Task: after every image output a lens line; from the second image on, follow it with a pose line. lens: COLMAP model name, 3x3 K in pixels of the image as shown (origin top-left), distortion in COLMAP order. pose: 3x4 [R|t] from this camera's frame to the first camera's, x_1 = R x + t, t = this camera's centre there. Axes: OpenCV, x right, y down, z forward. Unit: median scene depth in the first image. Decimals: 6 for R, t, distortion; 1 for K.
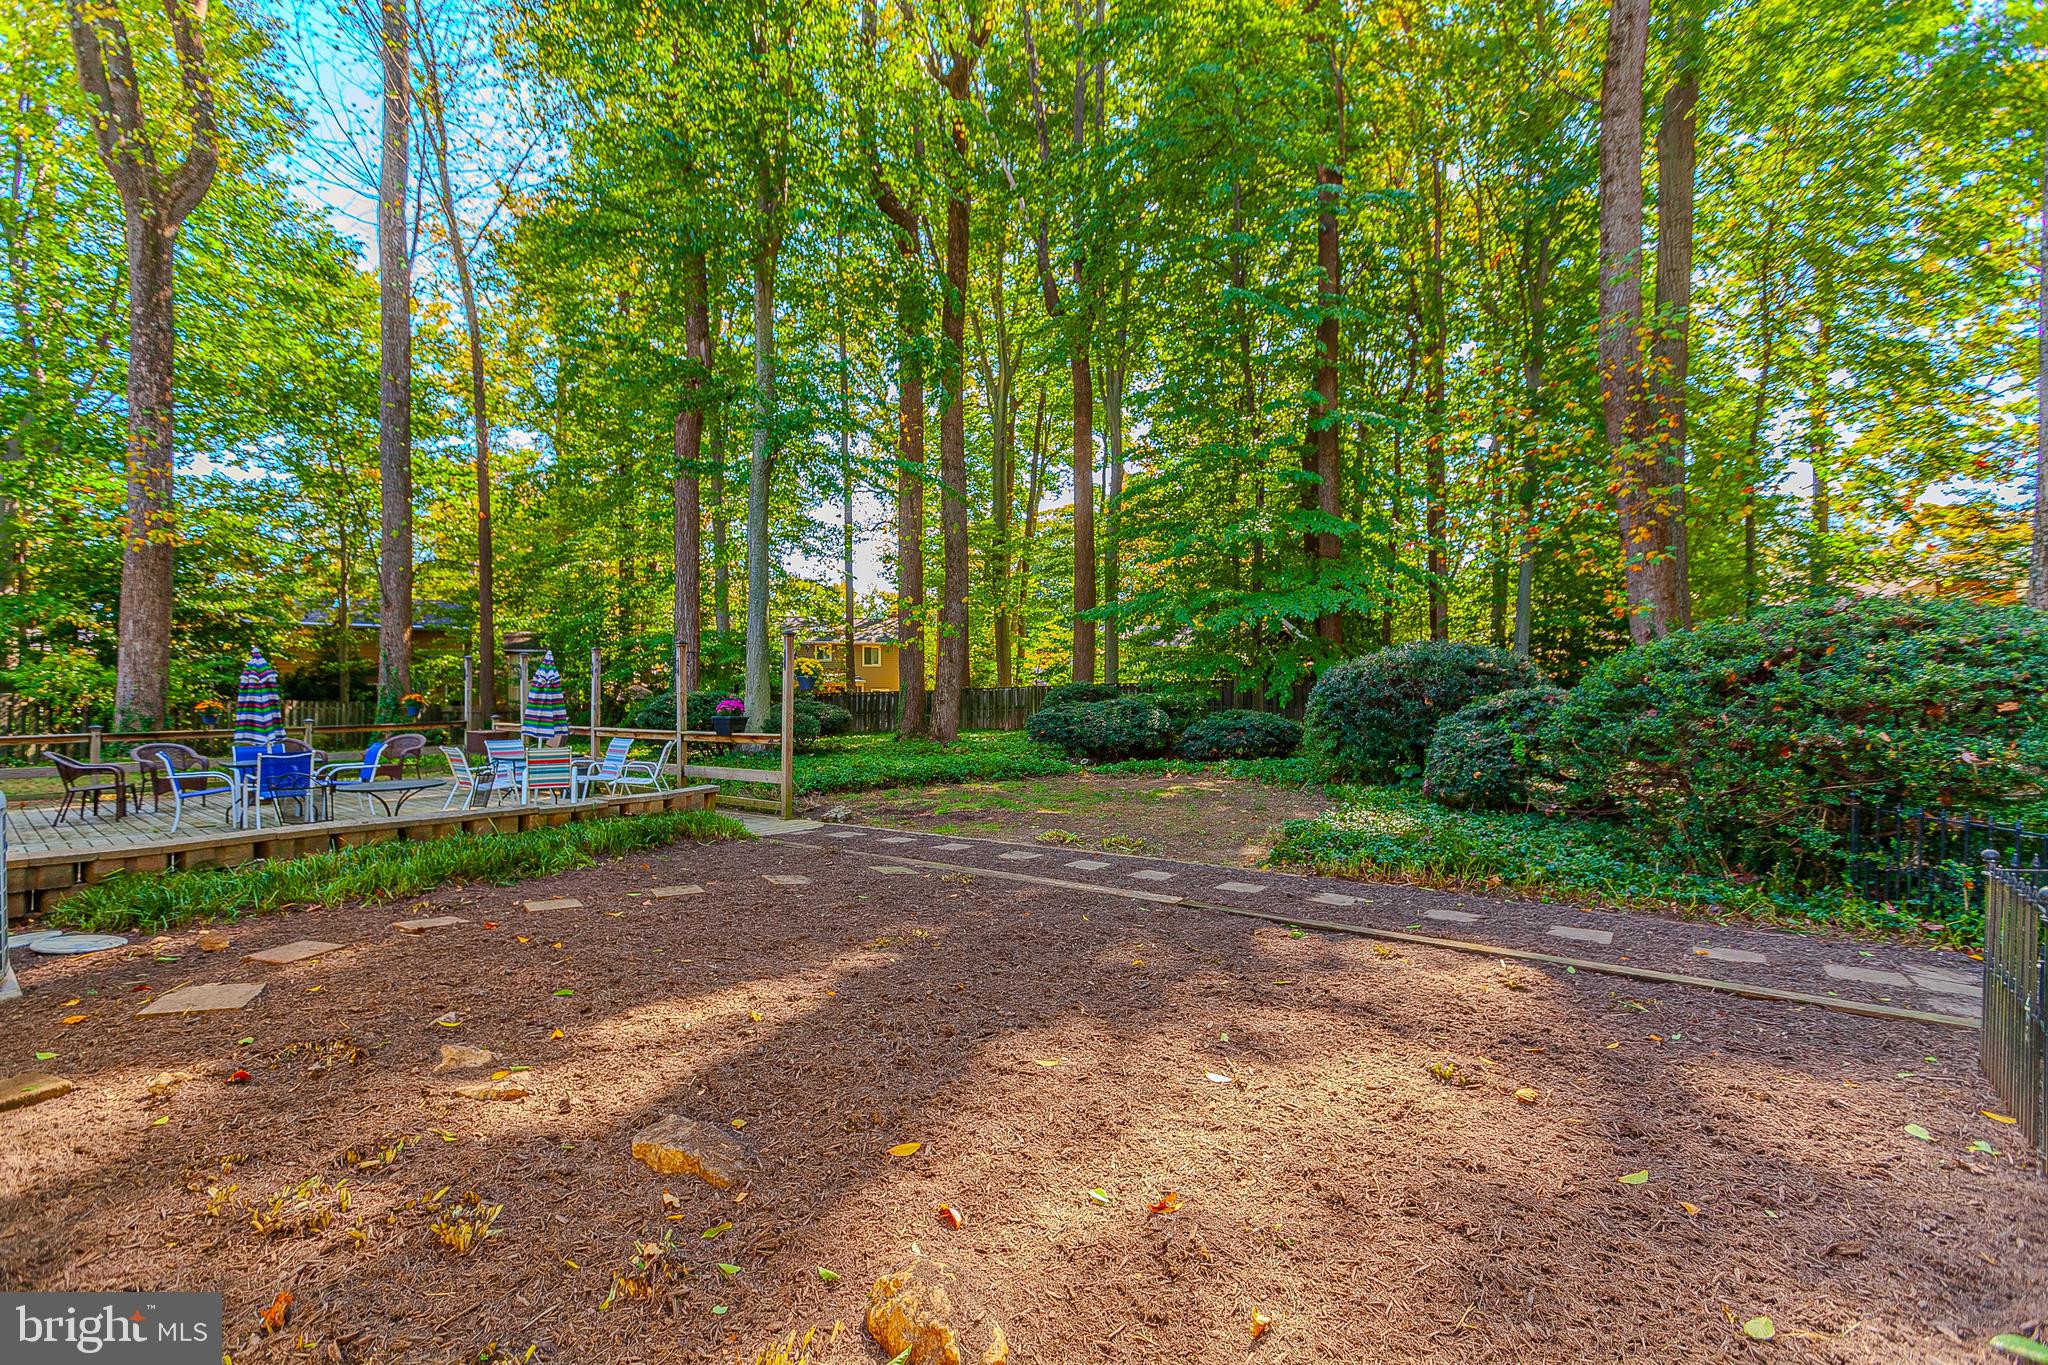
lens RADIAL K [[907.2, 0, 1023.6], [0, 907.2, 665.3], [0, 0, 1]] dist [-0.001081, -0.000356]
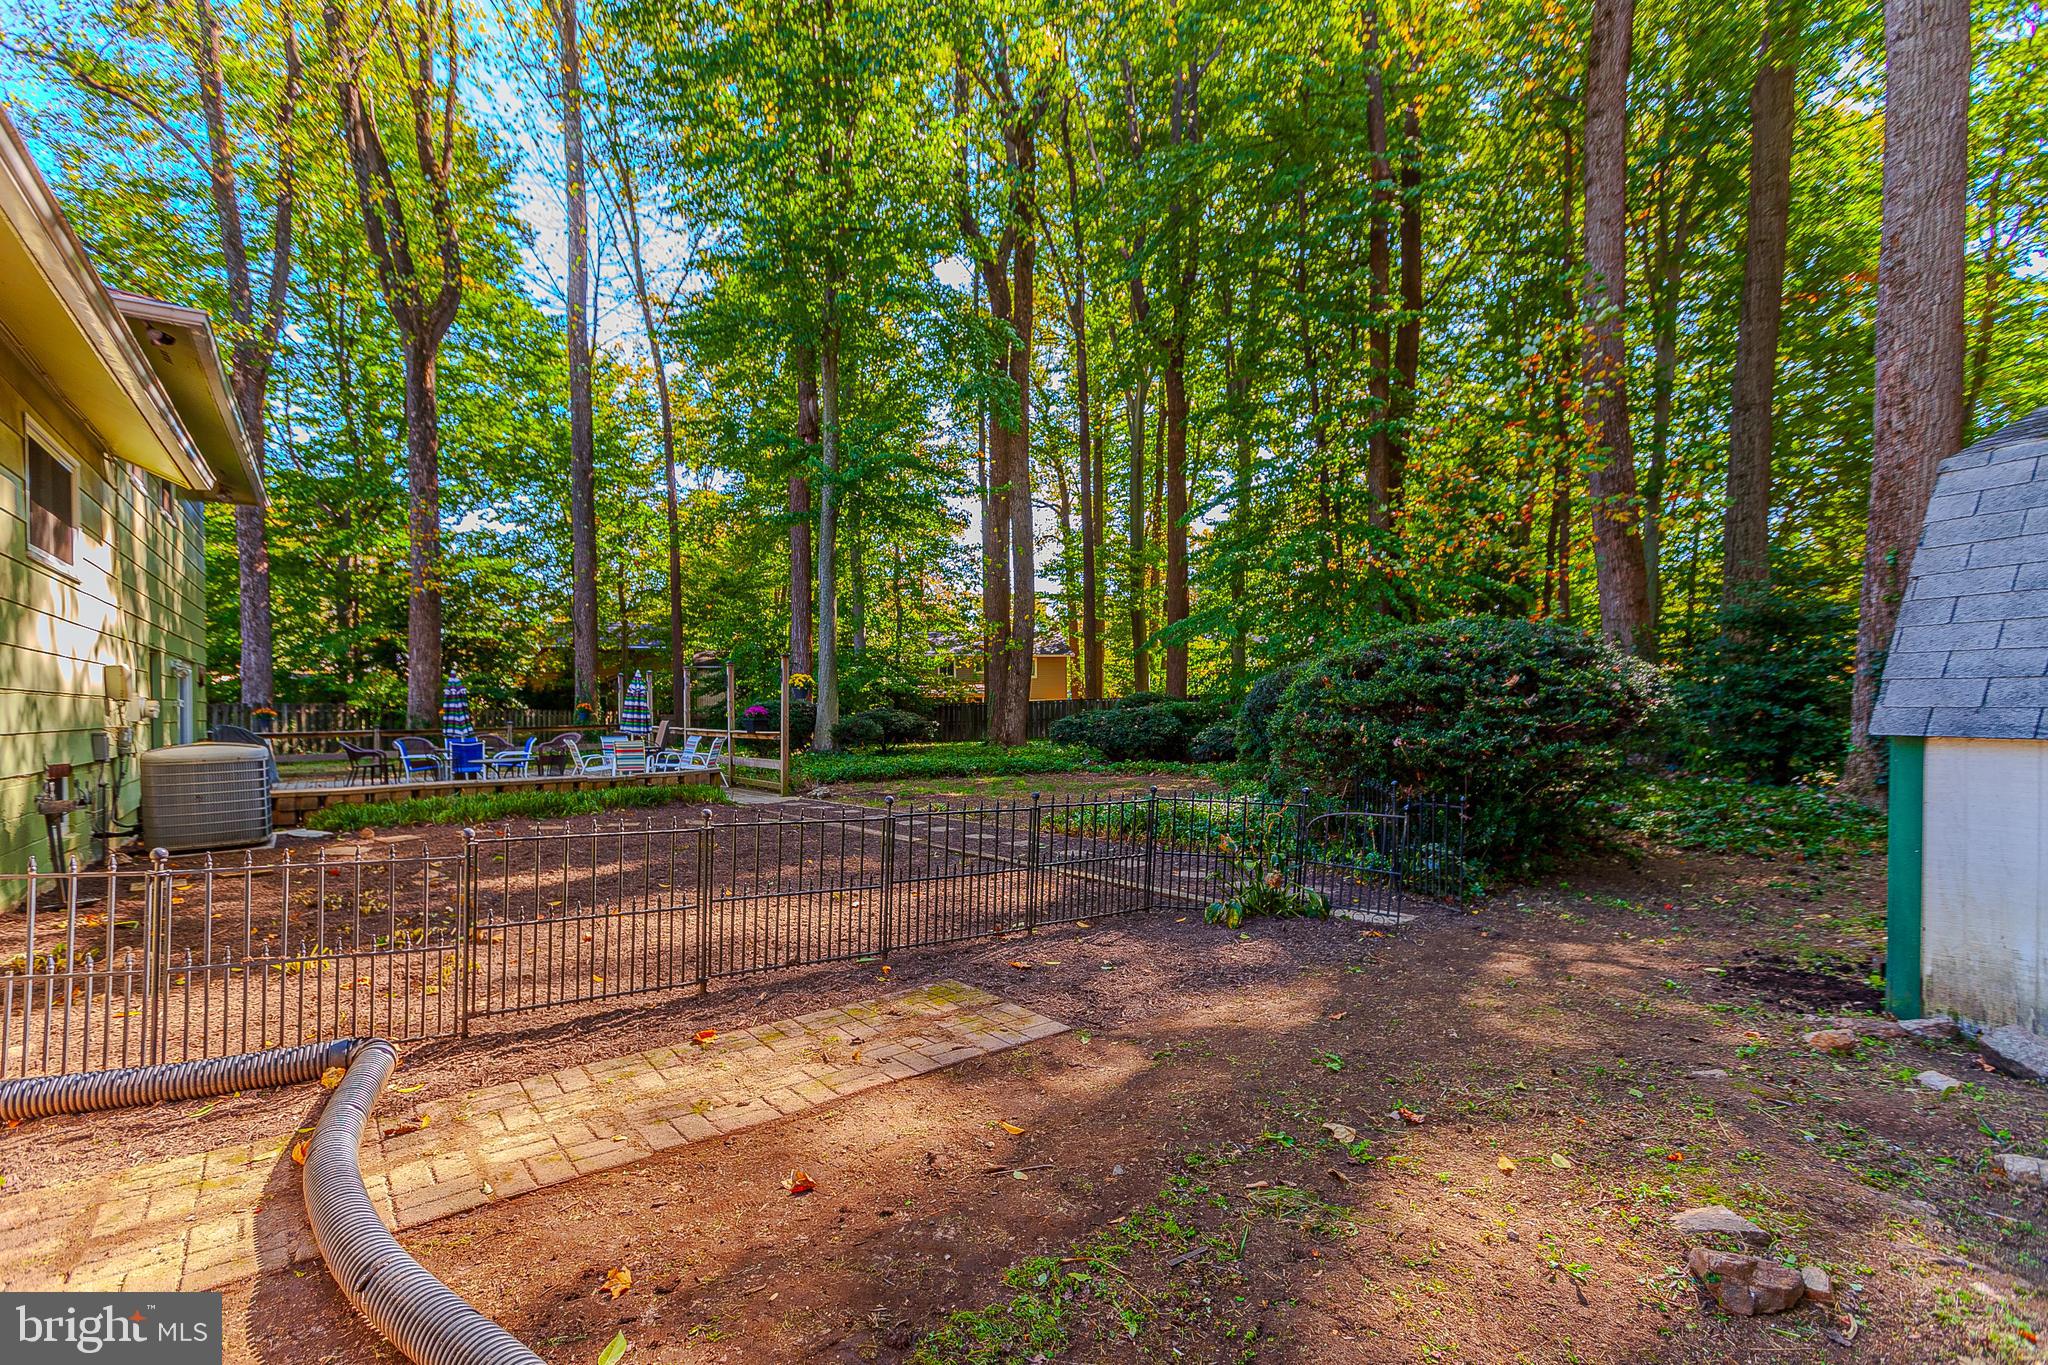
lens RADIAL K [[919.5, 0, 966.3], [0, 919.5, 690.0], [0, 0, 1]] dist [0.002556, -0.000025]
pose [[0.965196, -0.003734, -0.261501, 0.159067], [0.007389, 0.999888, 0.012993, -0.000197], [0.261423, -0.014473, 0.965116, -0.098528]]
